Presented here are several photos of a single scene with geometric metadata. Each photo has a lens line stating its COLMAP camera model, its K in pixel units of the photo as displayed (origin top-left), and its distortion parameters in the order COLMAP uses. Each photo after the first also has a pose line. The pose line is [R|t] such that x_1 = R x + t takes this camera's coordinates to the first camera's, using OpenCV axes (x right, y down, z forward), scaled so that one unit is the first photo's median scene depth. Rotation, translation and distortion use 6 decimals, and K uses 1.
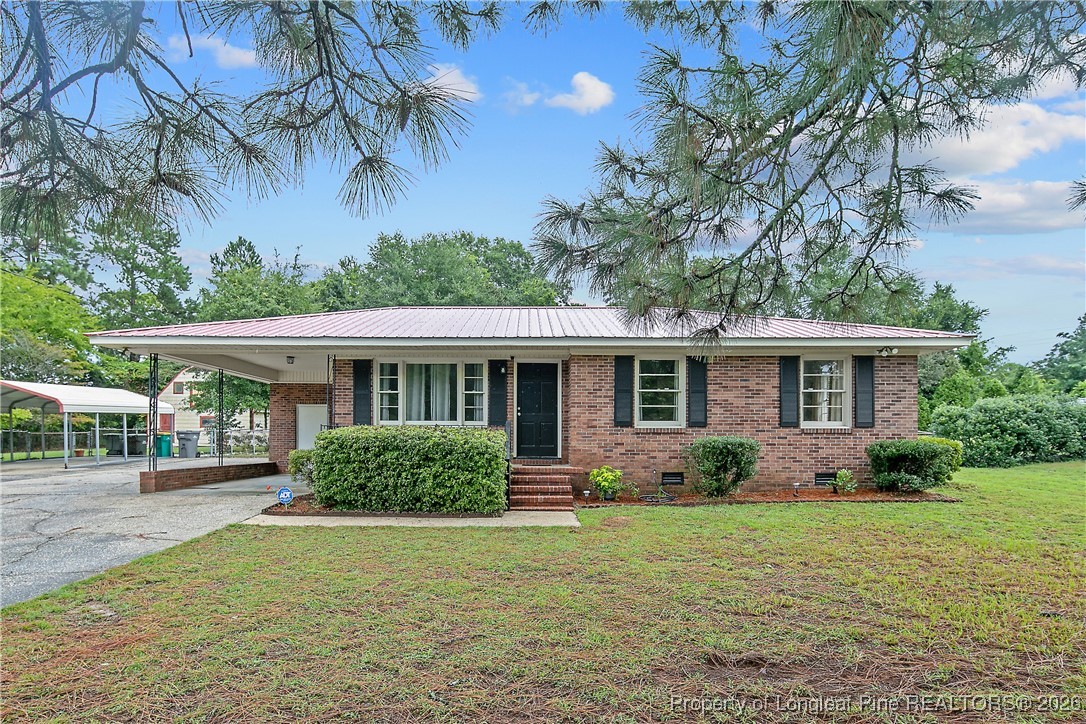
lens RADIAL K [[534.5, 0, 541.0], [0, 534.5, 356.9], [0, 0, 1]] dist [-0.001180, -0.001022]
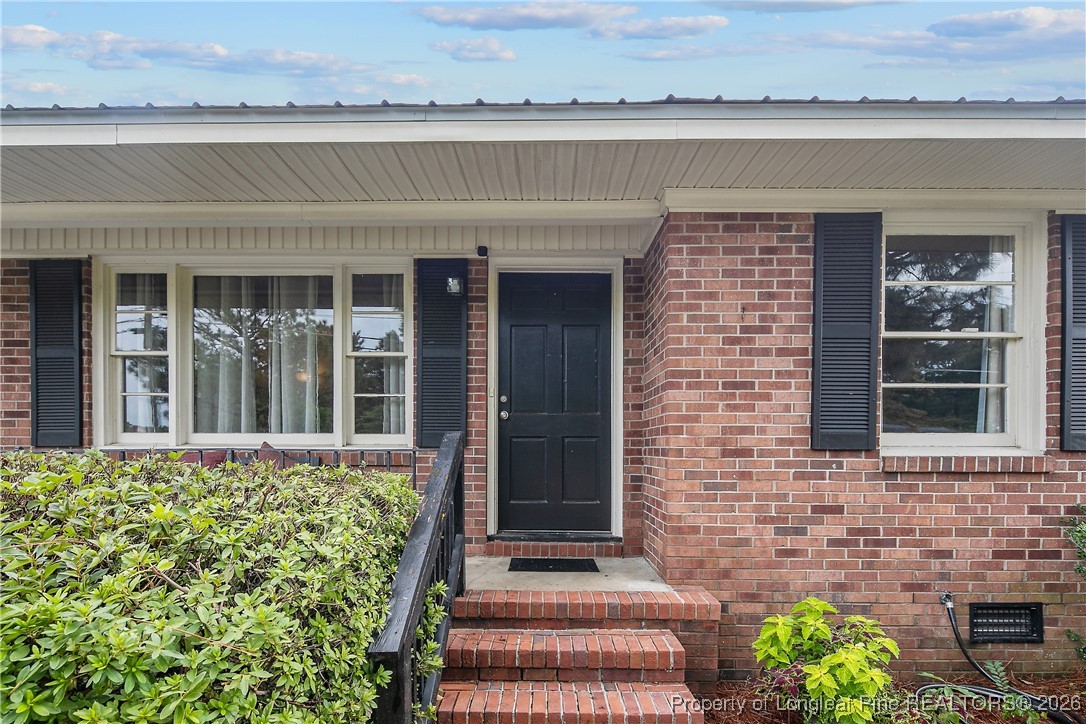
lens RADIAL K [[534.5, 0, 544.5], [0, 534.5, 368.1], [0, 0, 1]] dist [-0.001180, -0.001022]
pose [[0.999857, -0.003466, -0.016541, -0.008223], [0.003485, 0.999993, 0.001144, 0.081984], [0.016537, -0.001201, 0.999863, 0.693542]]
